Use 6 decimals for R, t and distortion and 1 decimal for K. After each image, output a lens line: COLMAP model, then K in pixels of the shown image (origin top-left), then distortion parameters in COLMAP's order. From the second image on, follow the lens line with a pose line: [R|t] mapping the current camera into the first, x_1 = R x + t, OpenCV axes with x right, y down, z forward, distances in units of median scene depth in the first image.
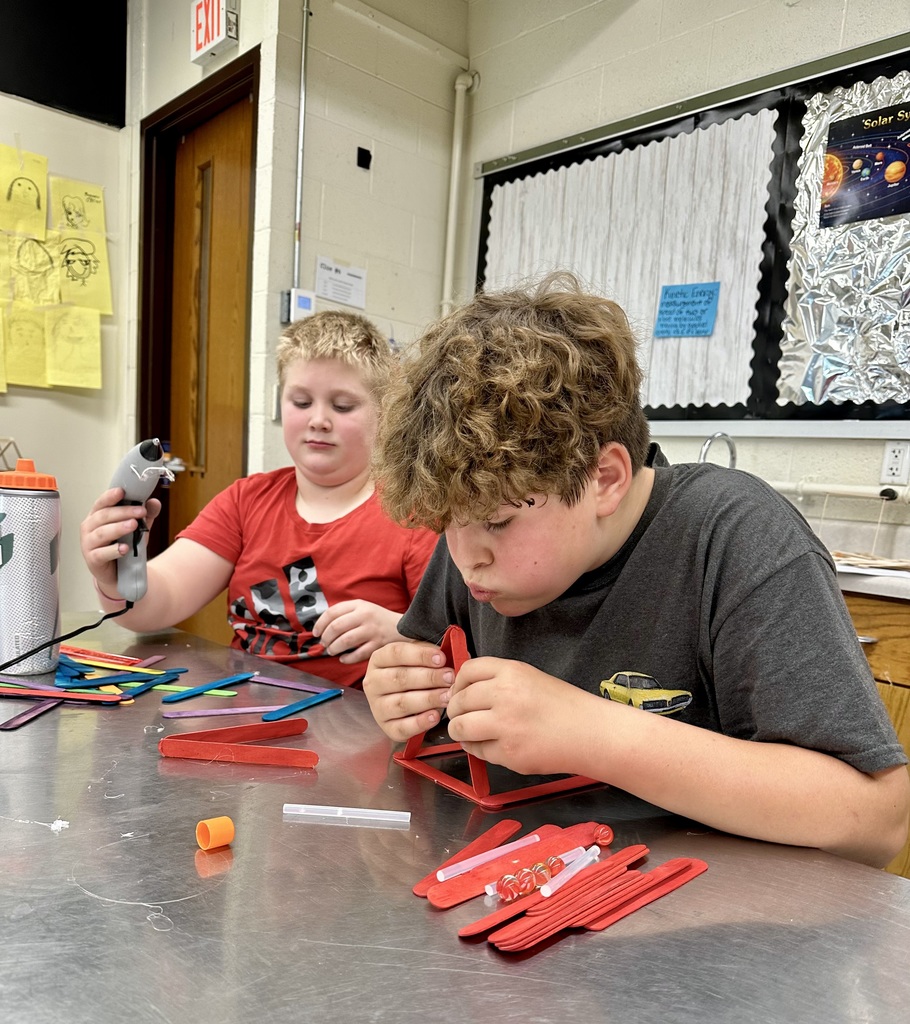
lens RADIAL K [[868.2, 0, 456.2], [0, 868.2, 605.0], [0, 0, 1]] dist [0.004393, 0.002930]
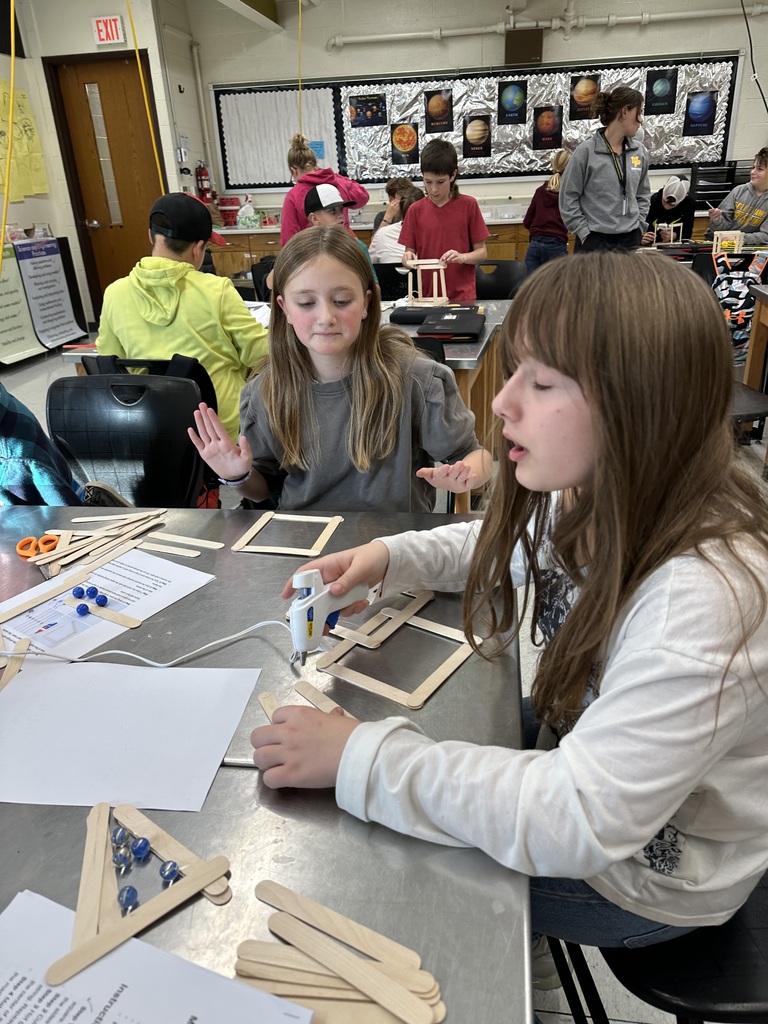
lens RADIAL K [[750.2, 0, 388.8], [0, 750.2, 506.2], [0, 0, 1]] dist [0.021709, -0.006018]
pose [[0.764493, -0.348573, 0.542262, -1.279808], [0.188044, 0.925197, 0.329620, 0.013373], [-0.616595, -0.150023, 0.772854, -1.310601]]
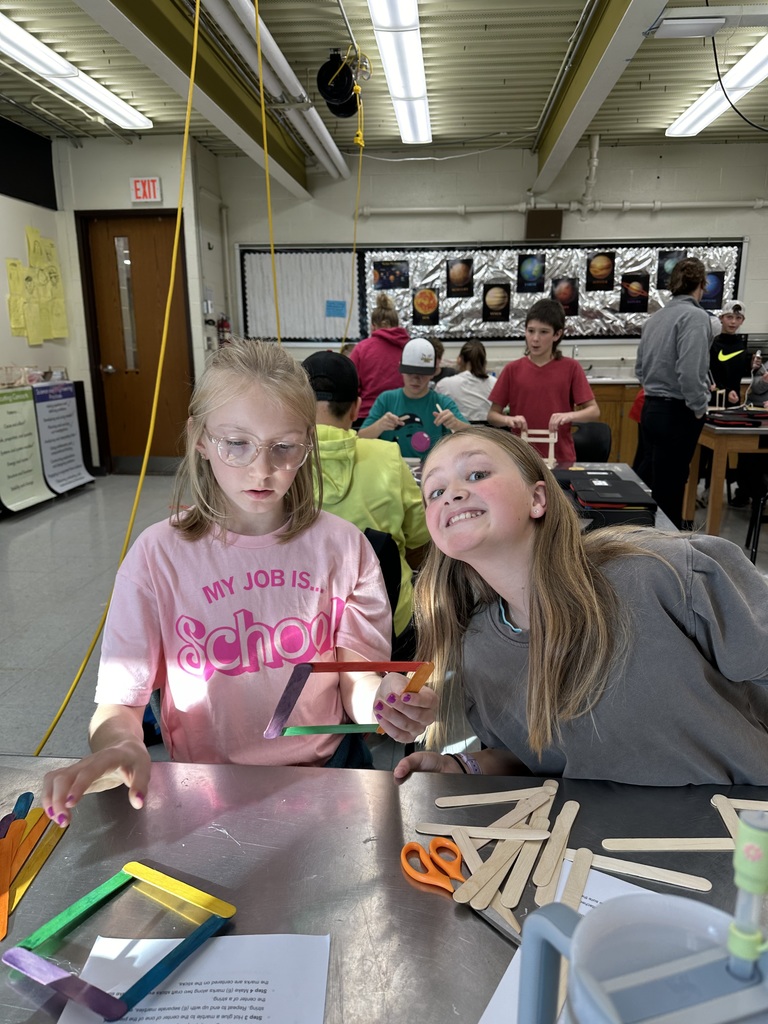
lens RADIAL K [[735.9, 0, 384.0], [0, 735.9, 512.0], [0, 0, 1]] dist [0.104093, -0.157361]
pose [[0.725485, -0.229791, 0.648743, -1.365558], [0.155285, 0.972961, 0.170979, -0.032926], [-0.670491, -0.023303, 0.741551, -1.047315]]
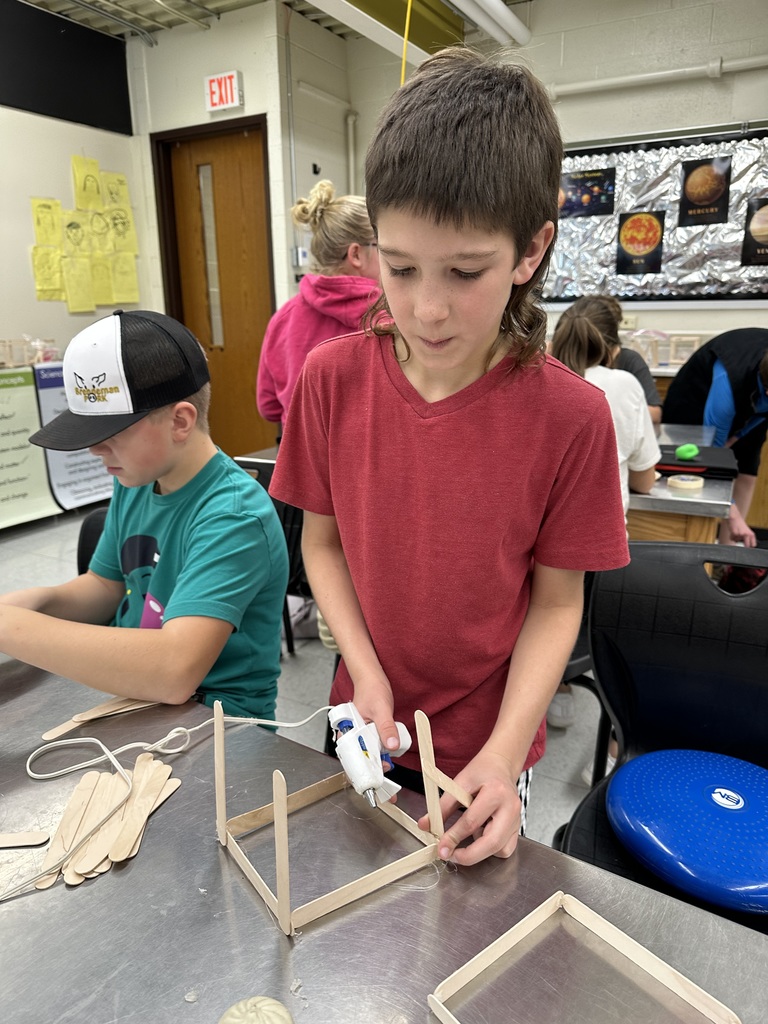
lens RADIAL K [[732.0, 0, 384.0], [0, 732.0, 512.0], [0, 0, 1]] dist [0.006822, -0.005553]
pose [[0.941468, -0.166014, 0.293388, -0.544434], [0.124881, 0.980165, 0.153889, -0.018360], [-0.313116, -0.108243, 0.943526, -0.597871]]
